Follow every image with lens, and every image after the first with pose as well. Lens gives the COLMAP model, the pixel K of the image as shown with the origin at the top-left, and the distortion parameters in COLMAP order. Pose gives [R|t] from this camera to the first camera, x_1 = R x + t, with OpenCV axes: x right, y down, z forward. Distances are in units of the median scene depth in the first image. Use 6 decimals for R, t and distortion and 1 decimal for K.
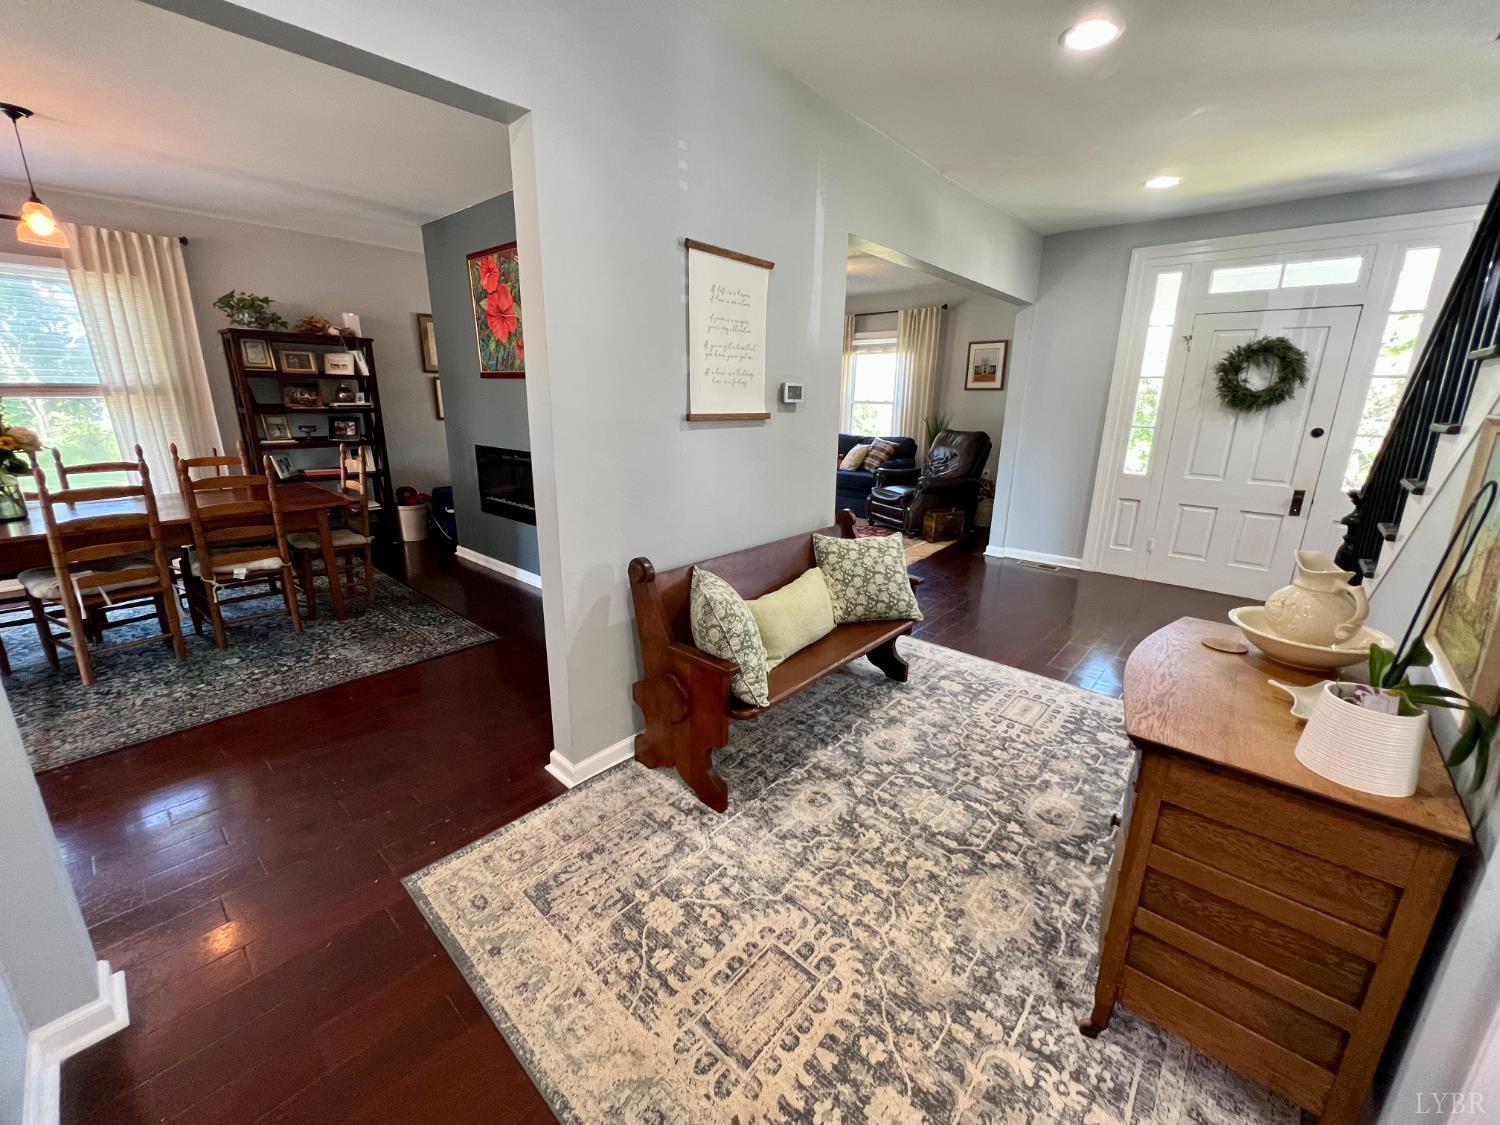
lens RADIAL K [[603.8, 0, 749.3], [0, 603.8, 557.3], [0, 0, 1]] dist [0.000275, 0.000031]
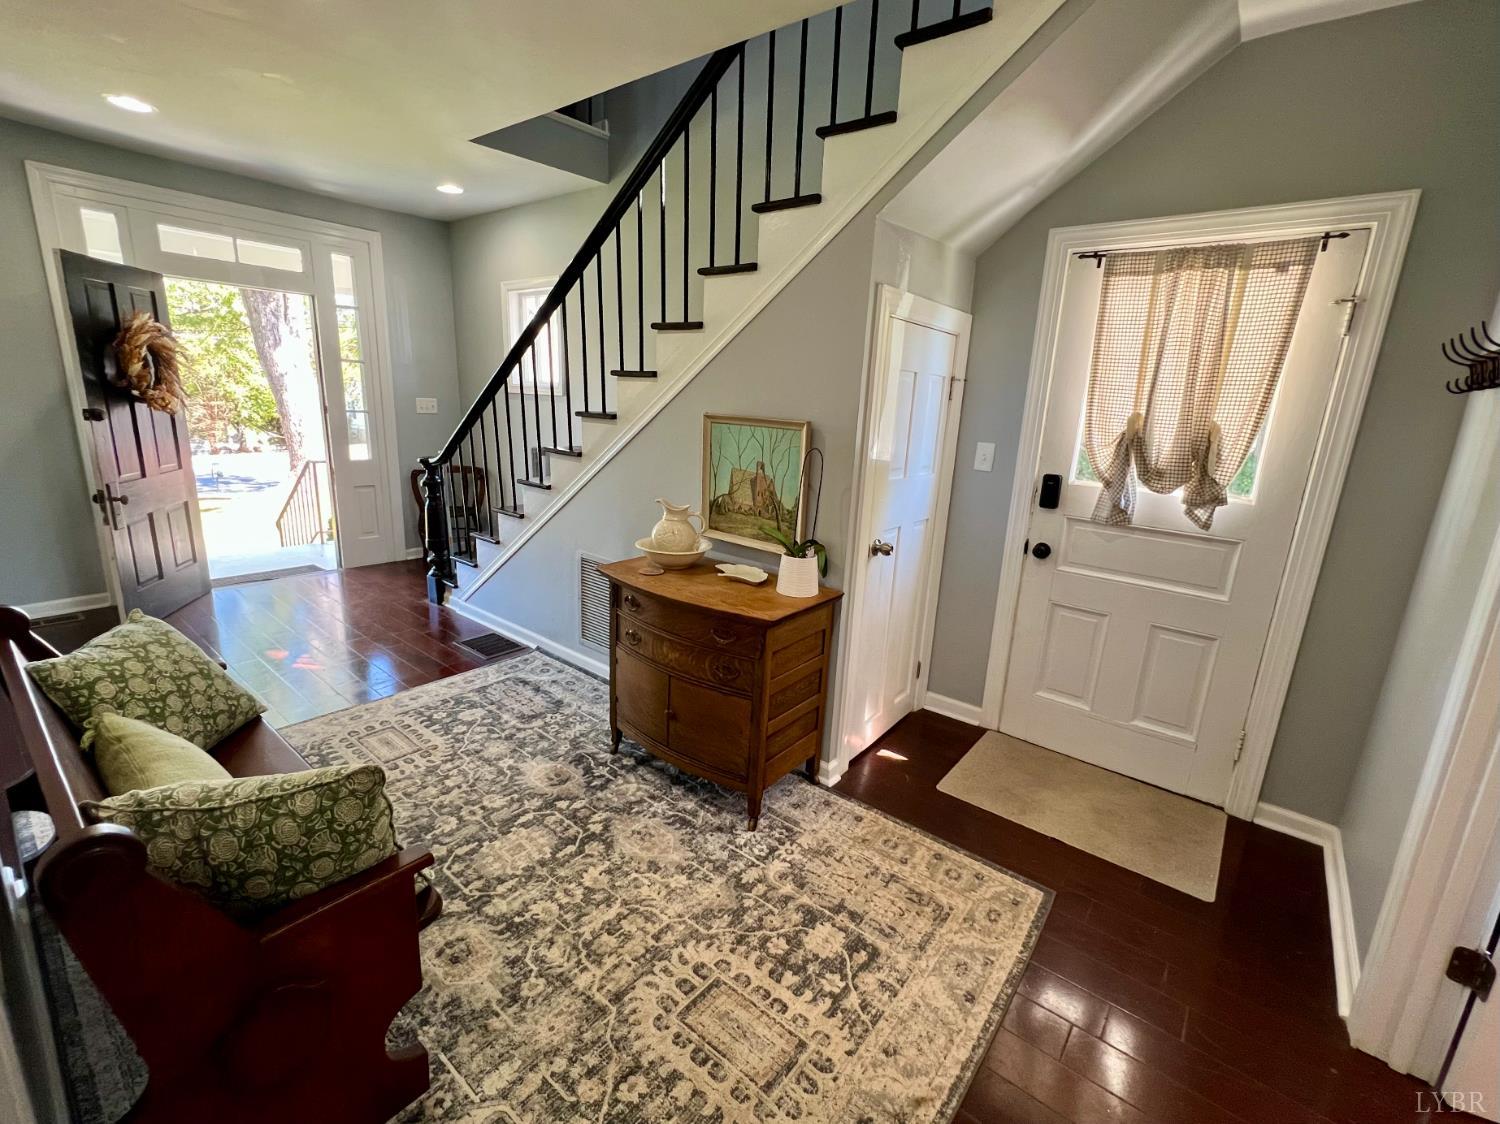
lens RADIAL K [[652.8, 0, 750.9], [0, 652.8, 558.4], [0, 0, 1]] dist [-0.001791, 0.000255]
pose [[-0.044436, -0.255865, 0.965691, -0.740370], [0.211171, 0.942398, 0.259410, -0.242471], [-0.976439, 0.215453, 0.012154, 0.732450]]
